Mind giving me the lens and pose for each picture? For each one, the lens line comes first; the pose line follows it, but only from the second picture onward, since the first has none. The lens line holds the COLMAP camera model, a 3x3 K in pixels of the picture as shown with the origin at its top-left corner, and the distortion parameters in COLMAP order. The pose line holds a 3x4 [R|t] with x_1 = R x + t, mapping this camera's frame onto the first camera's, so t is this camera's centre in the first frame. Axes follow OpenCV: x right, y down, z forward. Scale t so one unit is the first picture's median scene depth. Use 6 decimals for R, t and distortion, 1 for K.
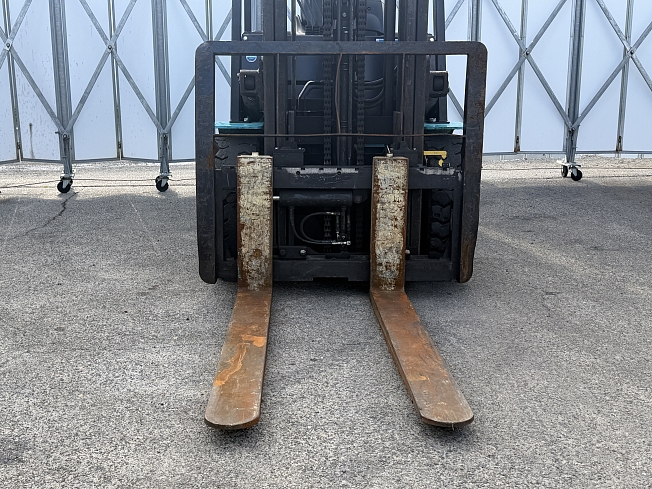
lens RADIAL K [[814.7, 0, 326.0], [0, 814.7, 244.5], [0, 0, 1]] dist [0.212206, -0.484247]
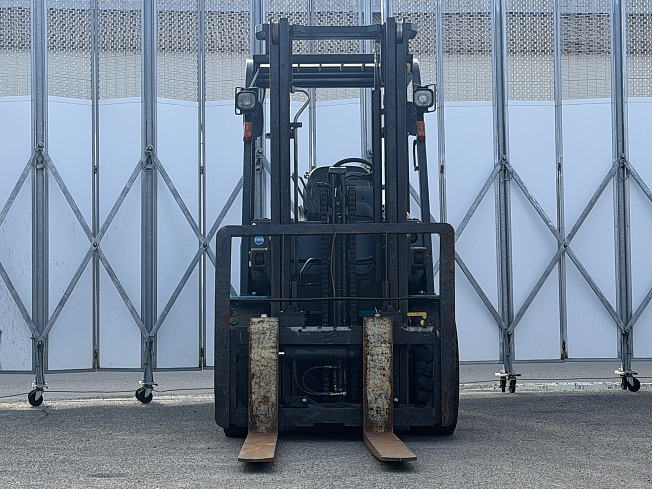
lens RADIAL K [[1483.8, 0, 326.0], [0, 1483.8, 244.5], [0, 0, 1]] dist [0.011763, 0.076476]
pose [[0.999703, -0.014529, -0.019541, 0.045527], [0.009306, 0.969542, -0.244748, 0.306425], [0.022502, 0.244494, 0.969390, -1.072942]]
